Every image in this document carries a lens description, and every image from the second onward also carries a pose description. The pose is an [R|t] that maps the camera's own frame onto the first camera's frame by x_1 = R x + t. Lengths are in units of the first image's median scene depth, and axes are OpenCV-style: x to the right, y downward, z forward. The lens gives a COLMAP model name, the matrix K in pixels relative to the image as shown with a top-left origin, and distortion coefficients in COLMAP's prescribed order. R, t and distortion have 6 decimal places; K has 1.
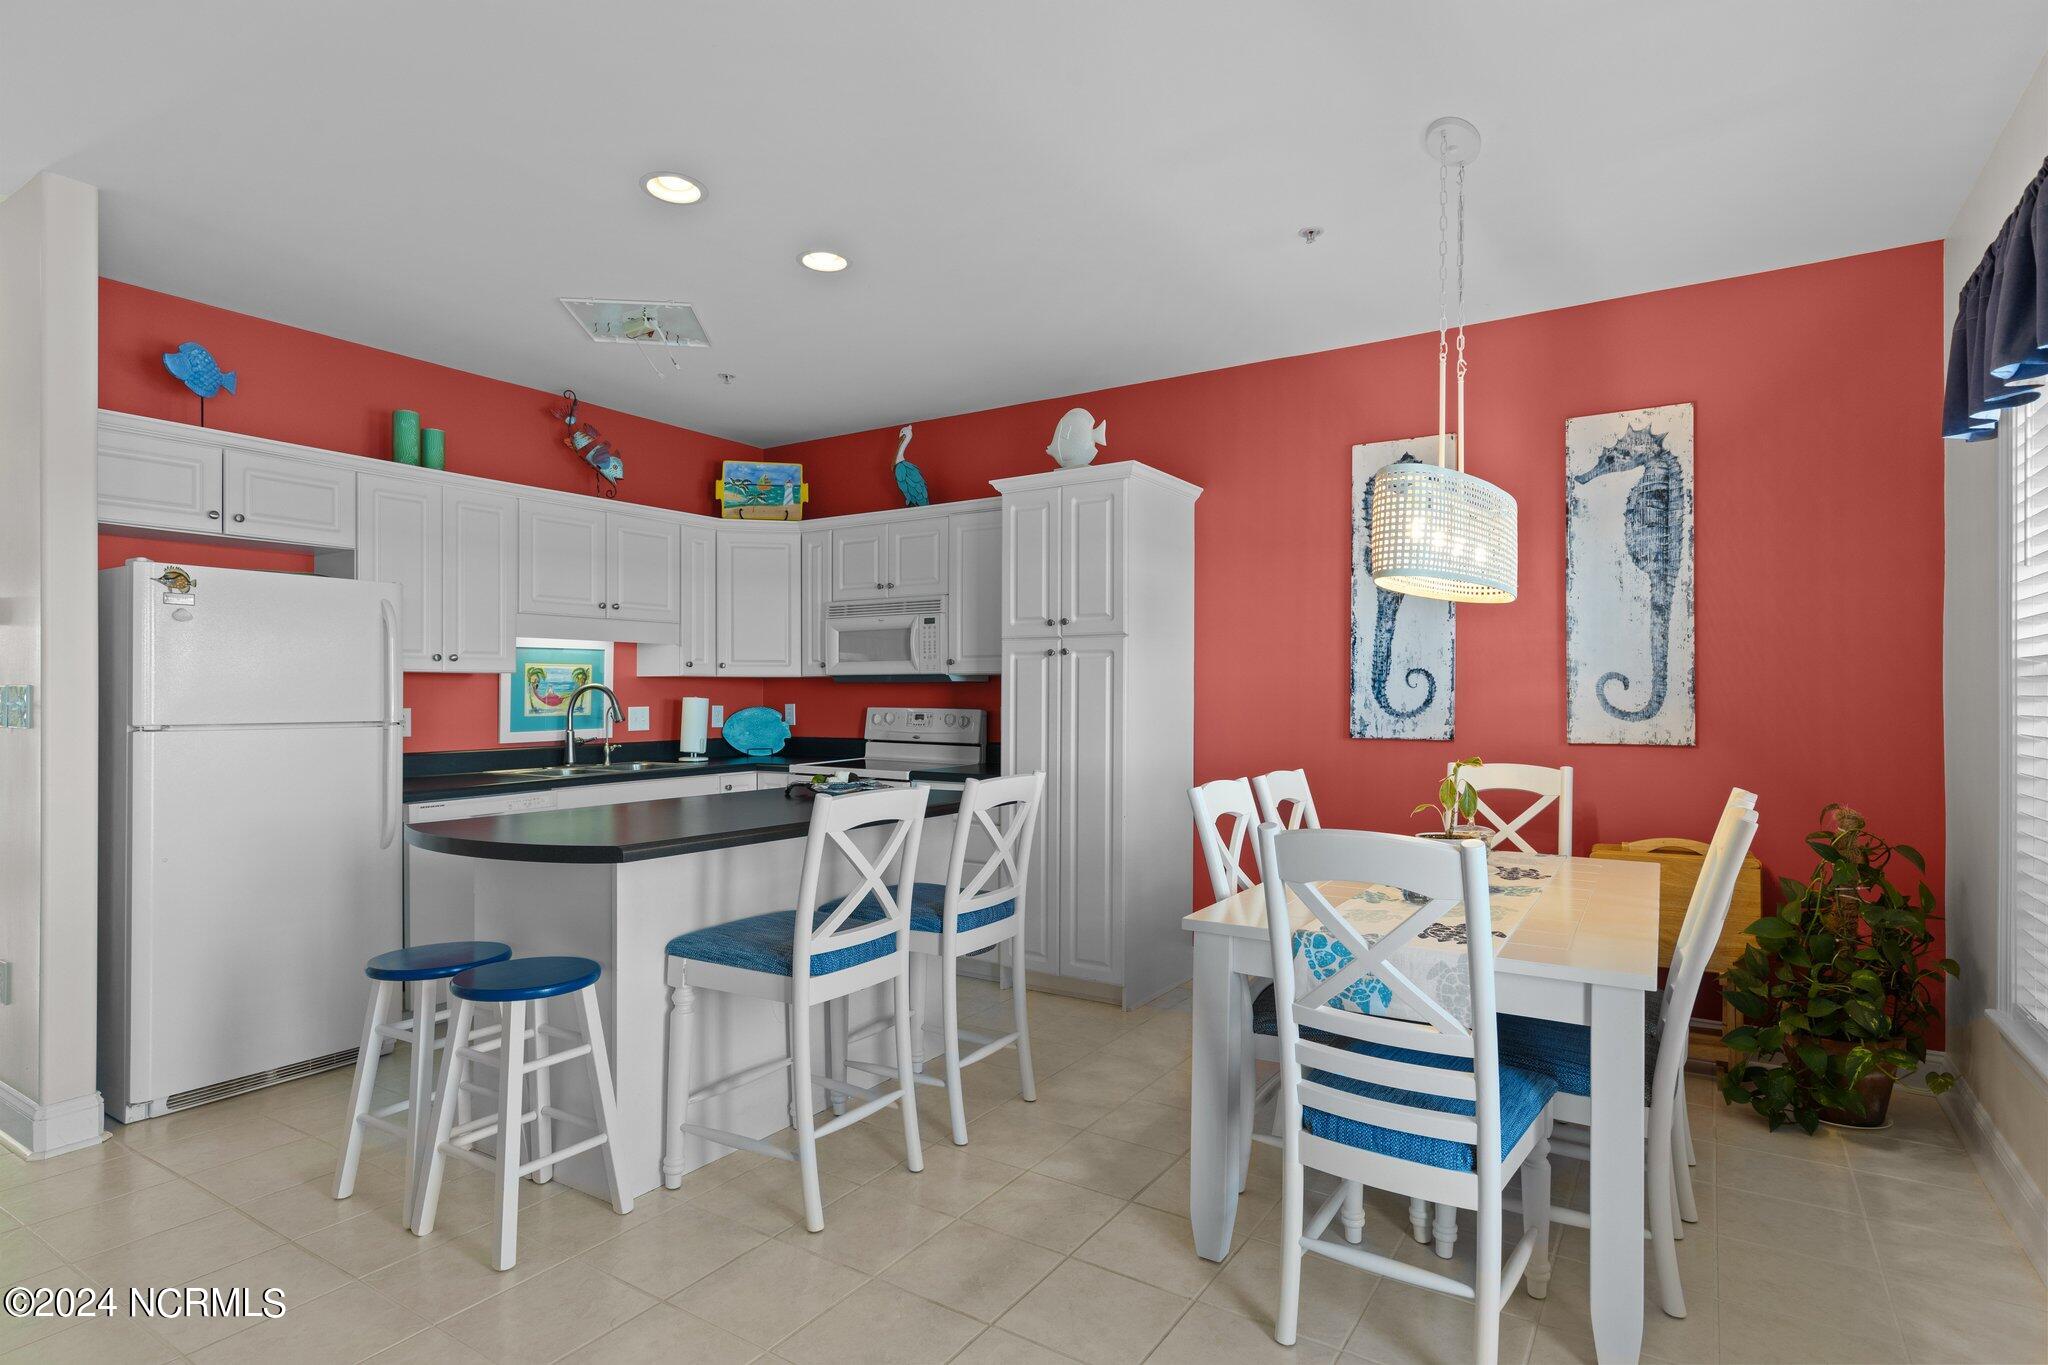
lens RADIAL K [[1053.5, 0, 1030.5], [0, 1053.5, 693.4], [0, 0, 1]] dist [0.001579, -0.001925]
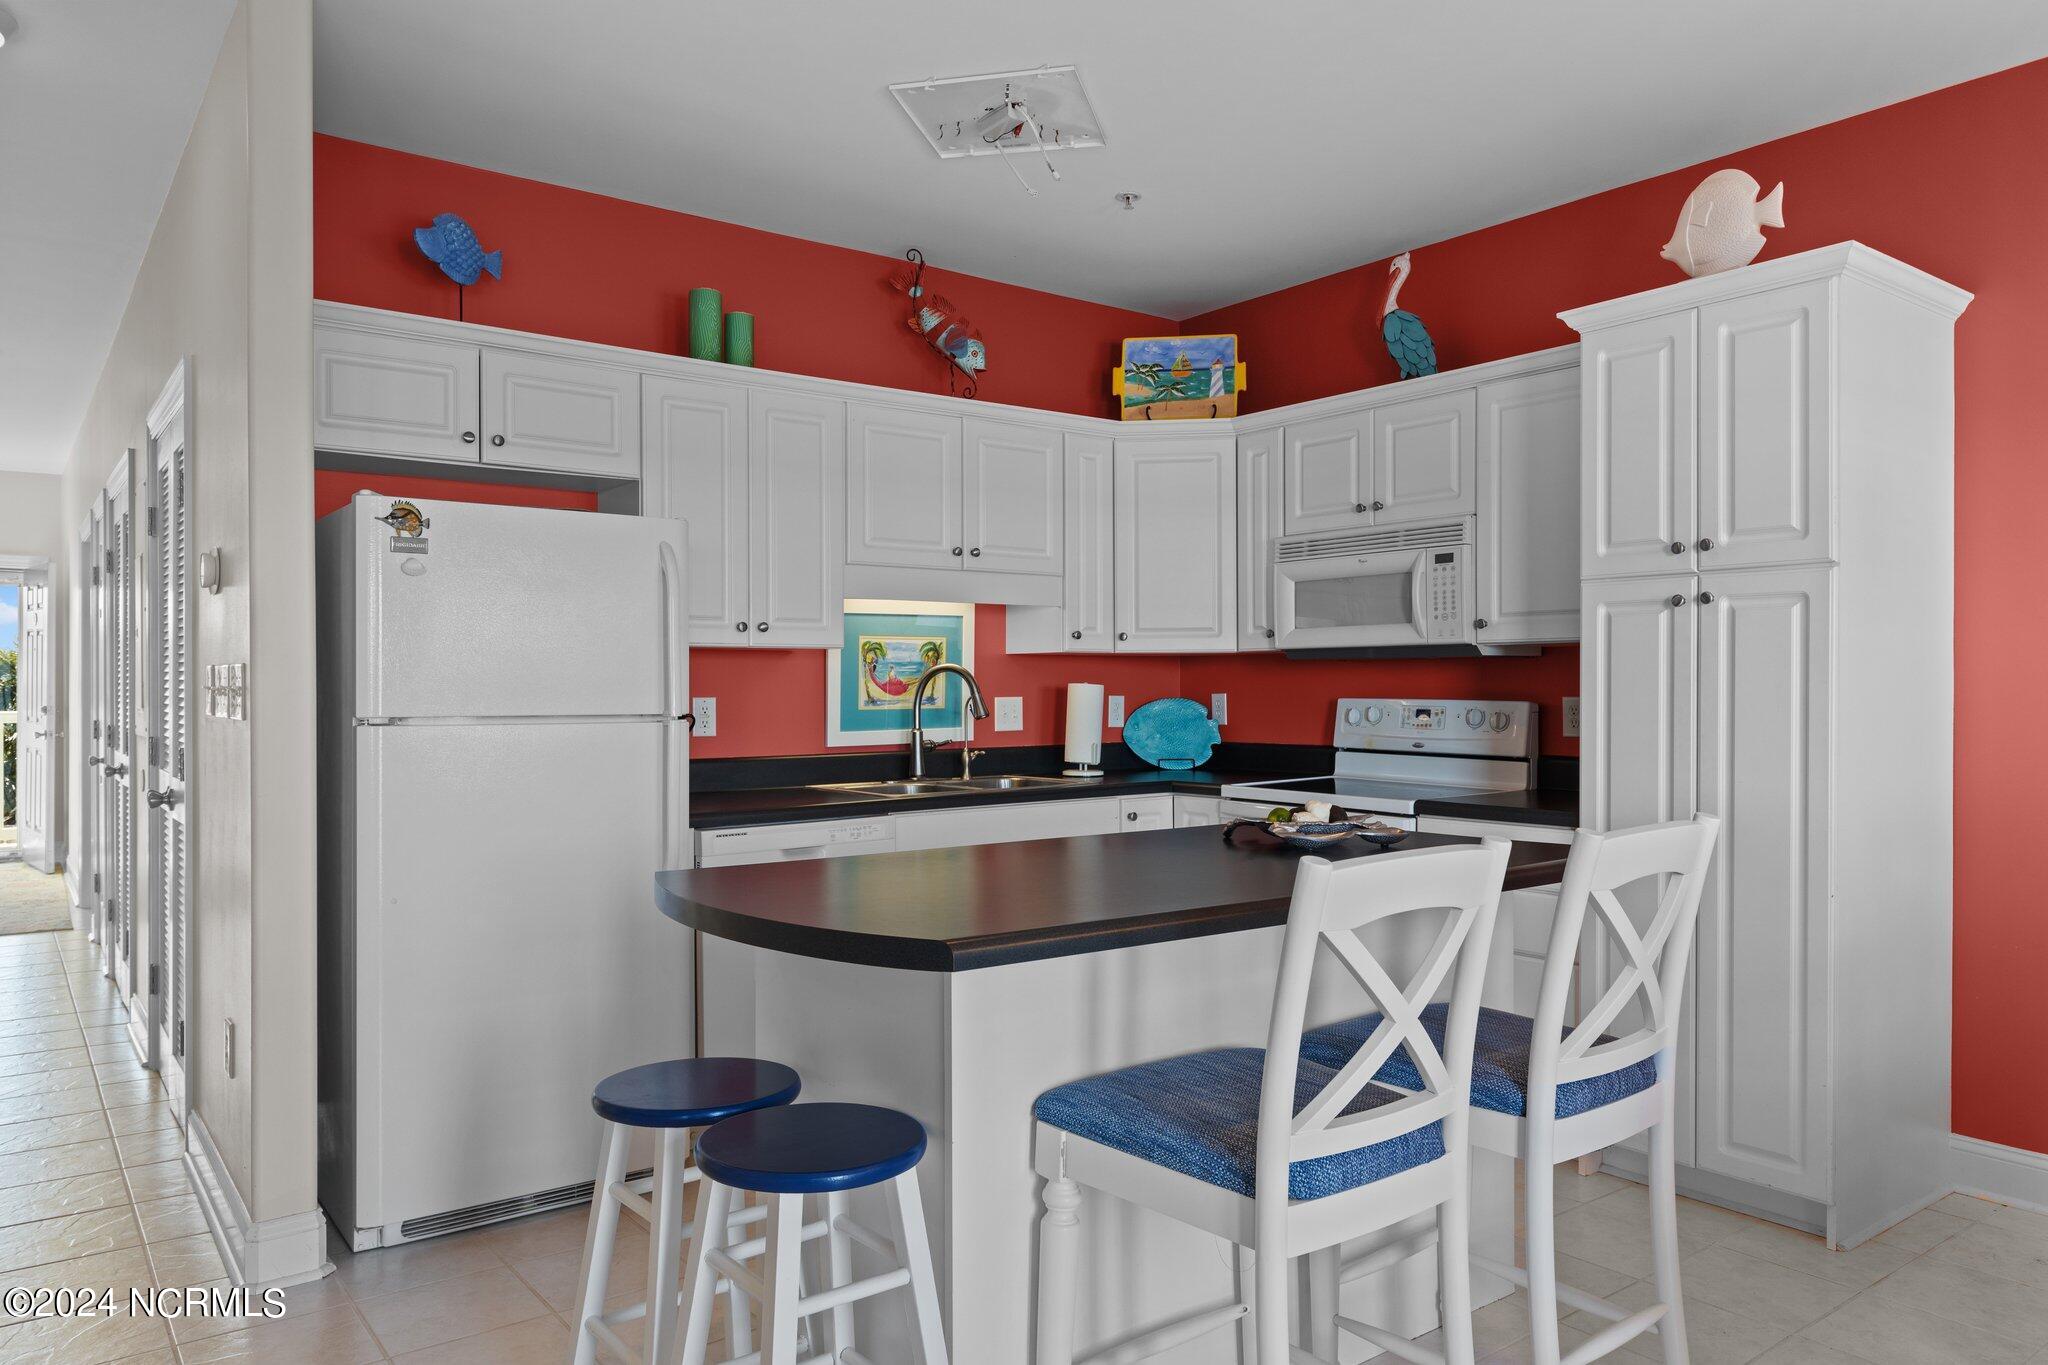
lens RADIAL K [[1379.8, 0, 1026.0], [0, 1379.8, 683.3], [0, 0, 1]] dist [-0.011042, -0.002174]
pose [[0.938165, -0.003146, -0.346174, -0.060930], [0.002832, 0.999995, -0.001414, 0.007022], [0.346177, 0.000346, 0.938169, 0.202223]]
